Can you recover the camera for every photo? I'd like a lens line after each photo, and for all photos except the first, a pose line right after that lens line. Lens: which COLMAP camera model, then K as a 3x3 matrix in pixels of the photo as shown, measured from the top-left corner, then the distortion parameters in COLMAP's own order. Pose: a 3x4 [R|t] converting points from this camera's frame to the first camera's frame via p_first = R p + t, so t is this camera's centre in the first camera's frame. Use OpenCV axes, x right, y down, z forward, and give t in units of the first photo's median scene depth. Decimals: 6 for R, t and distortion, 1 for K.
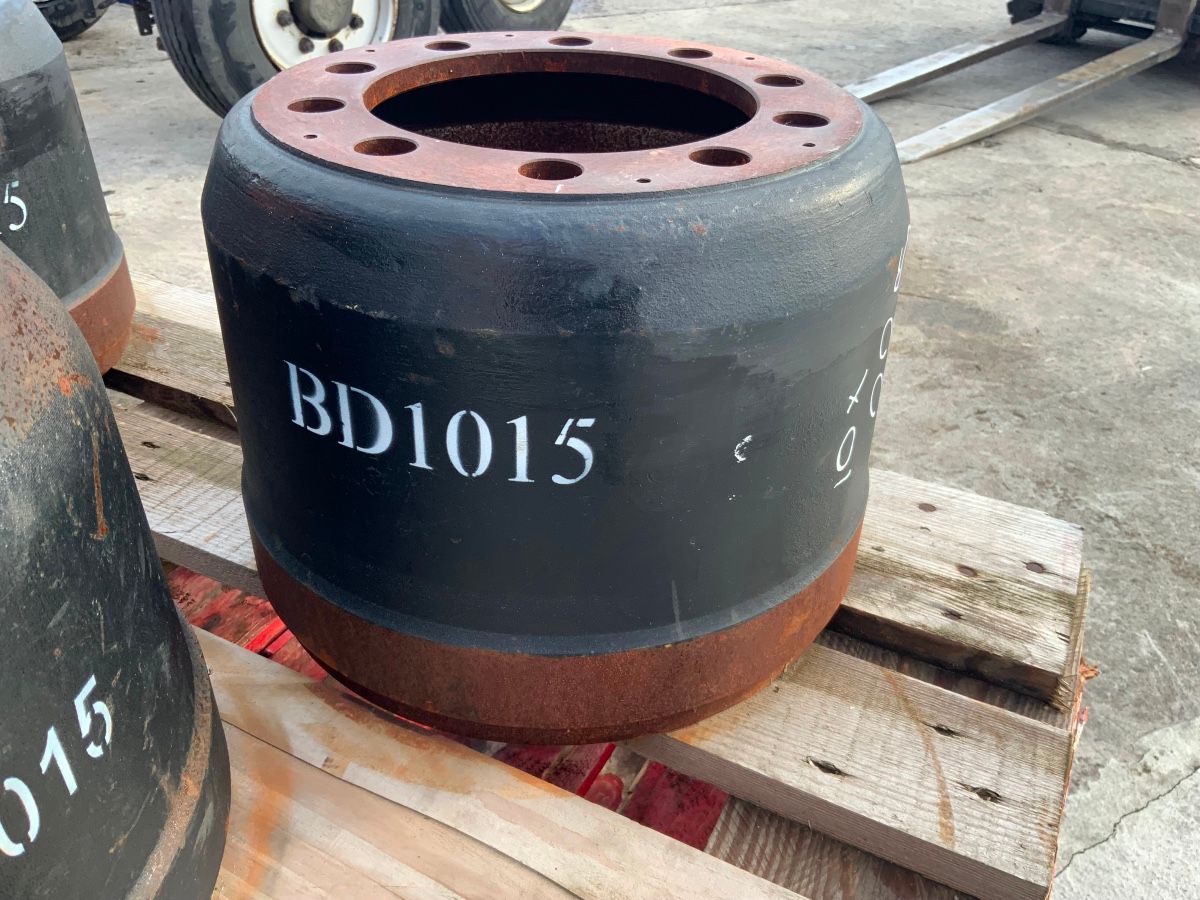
lens RADIAL K [[1007.7, 0, 593.9], [0, 1007.7, 448.1], [0, 0, 1]] dist [0.015157, -0.053565]
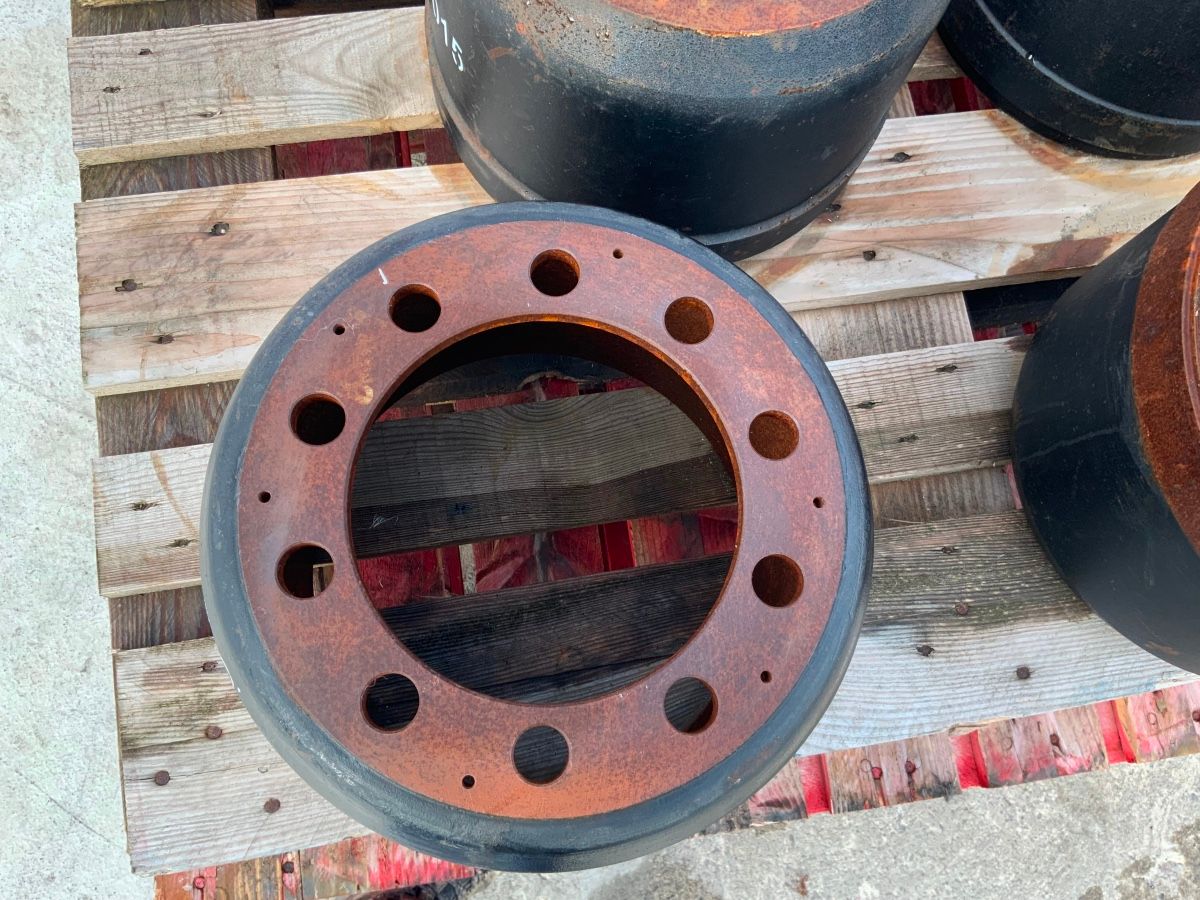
lens RADIAL K [[1007.7, 0, 595.2], [0, 1007.7, 452.9], [0, 0, 1]] dist [0.015157, -0.053565]
pose [[-0.805605, 0.553165, -0.212154, 0.095672], [-0.404621, -0.252138, 0.879038, -1.020149], [0.432761, 0.794000, 0.426946, 0.475520]]
